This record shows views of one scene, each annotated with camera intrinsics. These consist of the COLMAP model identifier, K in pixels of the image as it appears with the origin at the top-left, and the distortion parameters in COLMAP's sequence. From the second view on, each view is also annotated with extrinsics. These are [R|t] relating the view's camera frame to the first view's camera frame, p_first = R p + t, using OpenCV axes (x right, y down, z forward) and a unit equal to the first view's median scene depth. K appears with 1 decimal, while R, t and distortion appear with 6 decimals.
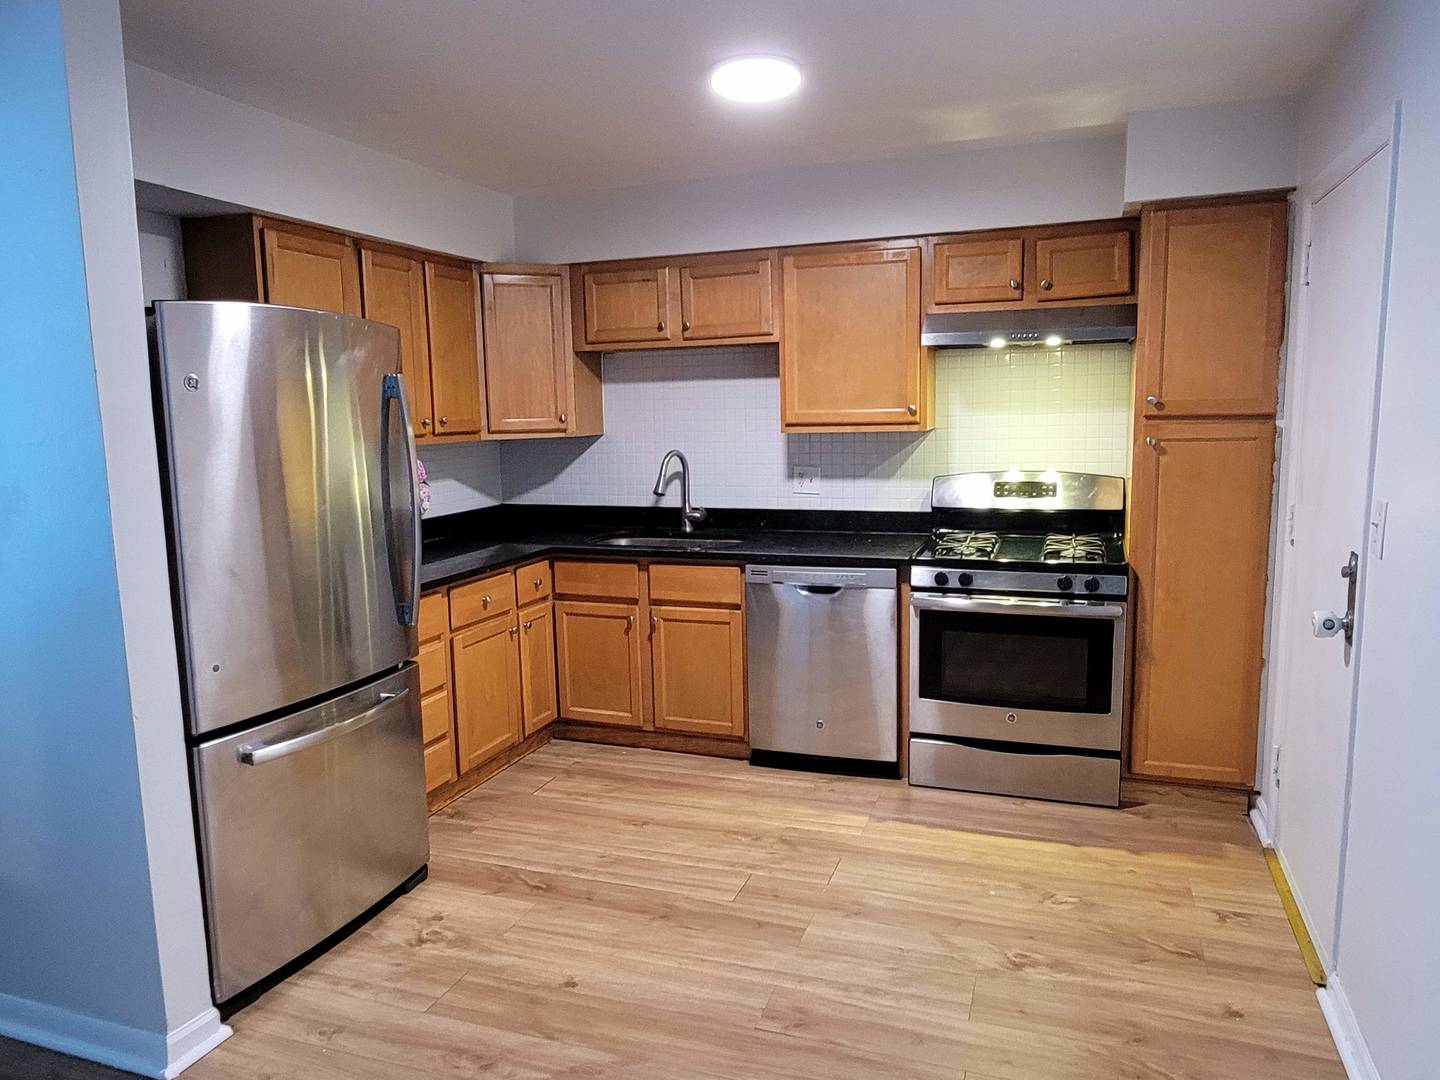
lens RADIAL K [[995.9, 0, 720.0], [0, 995.9, 540.0], [0, 0, 1]] dist [-0.003093, -0.002184]
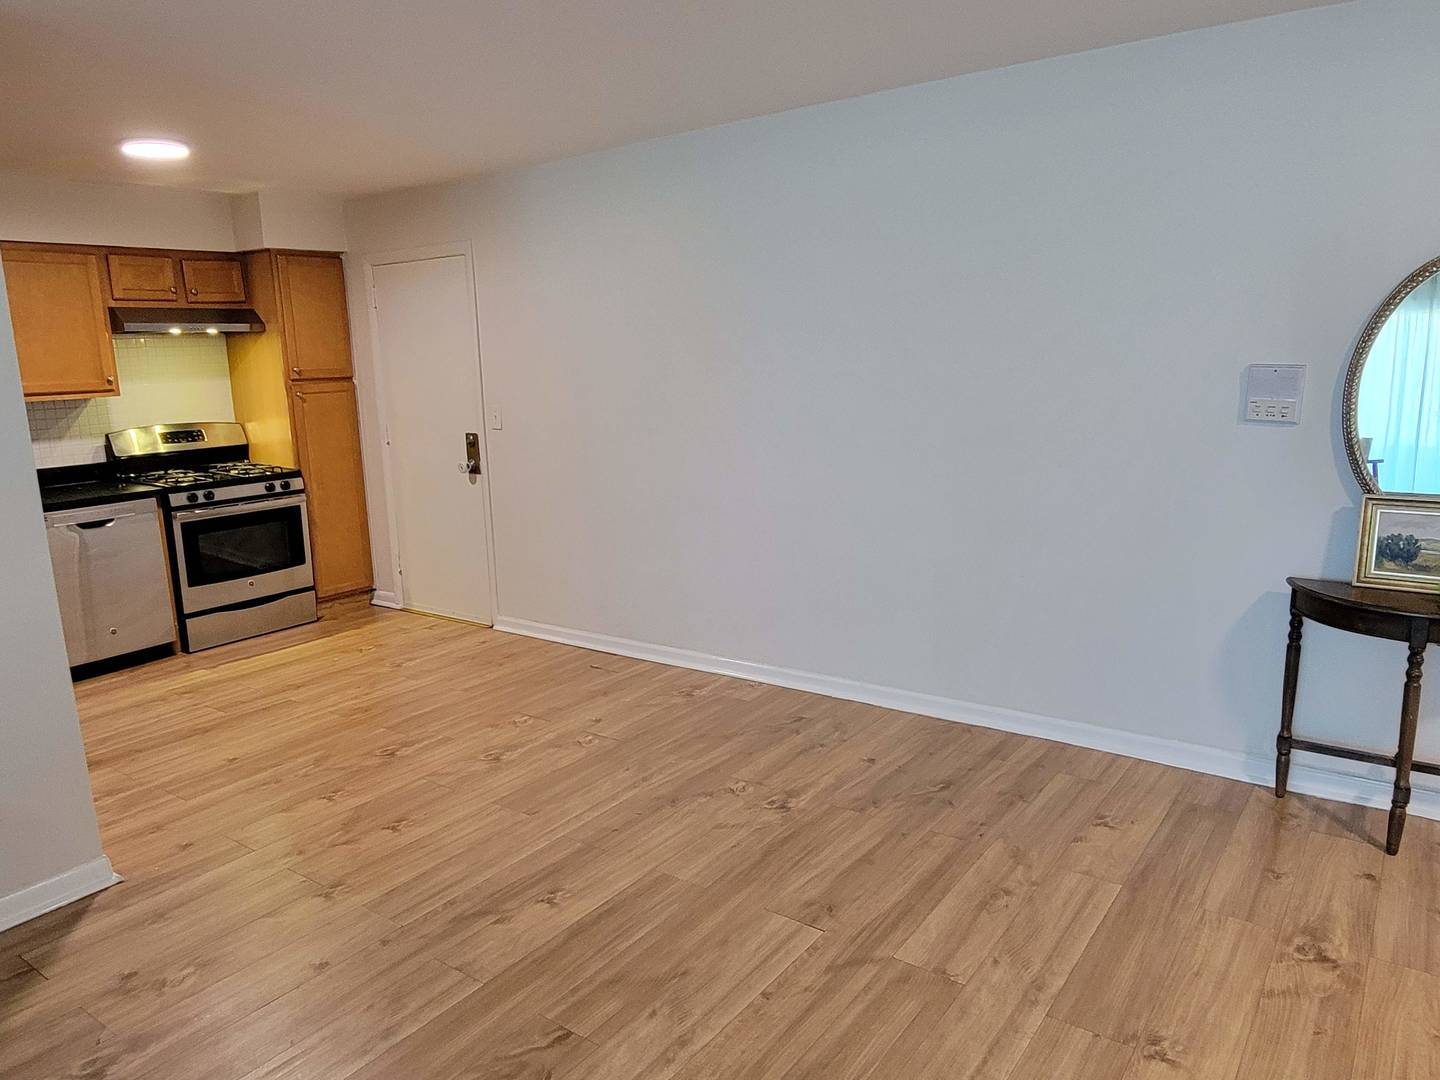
lens RADIAL K [[995.9, 0, 720.0], [0, 995.9, 540.0], [0, 0, 1]] dist [-0.003093, -0.002184]
pose [[0.269906, -0.165708, 0.948521, -0.972059], [0.157357, 0.979428, 0.126330, 0.038491], [-0.949942, 0.115159, 0.290429, -0.119359]]
